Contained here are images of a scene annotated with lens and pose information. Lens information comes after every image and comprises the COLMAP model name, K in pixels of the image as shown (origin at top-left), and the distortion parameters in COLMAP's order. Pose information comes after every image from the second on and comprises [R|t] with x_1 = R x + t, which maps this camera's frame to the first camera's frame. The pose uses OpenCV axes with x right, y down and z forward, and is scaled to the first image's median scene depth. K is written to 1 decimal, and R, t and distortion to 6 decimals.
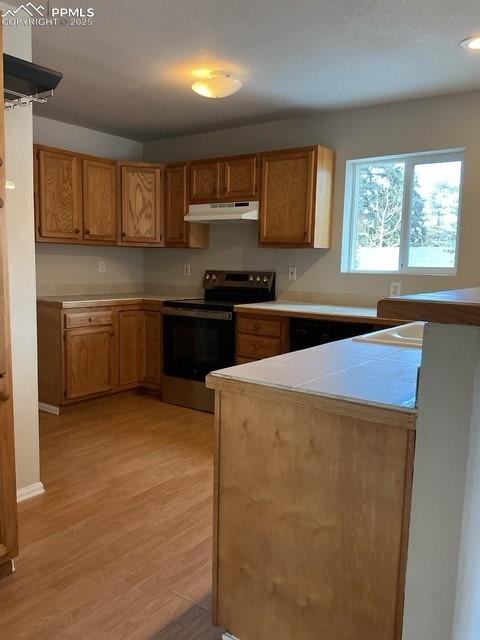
lens RADIAL K [[529.6, 0, 241.2], [0, 529.6, 319.4], [0, 0, 1]] dist [0.069095, -0.140810]
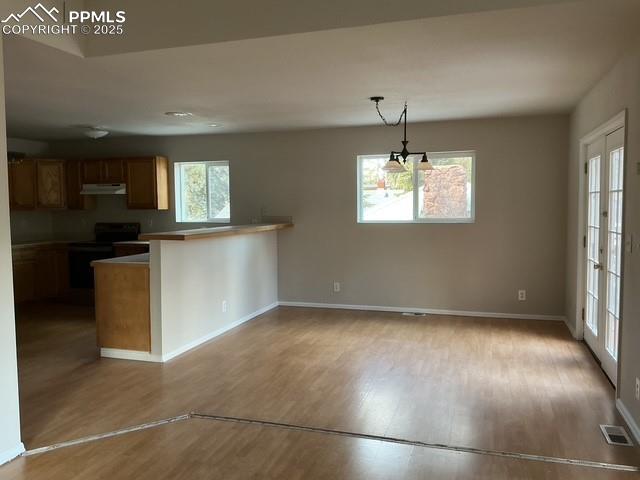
lens RADIAL K [[529.6, 0, 320.8], [0, 529.6, 235.3], [0, 0, 1]] dist [0.069095, -0.140810]
pose [[0.949378, -0.048181, 0.310420, 0.085936], [0.061123, 0.997614, -0.032097, 0.043975], [-0.308133, 0.049446, 0.950057, -0.842596]]
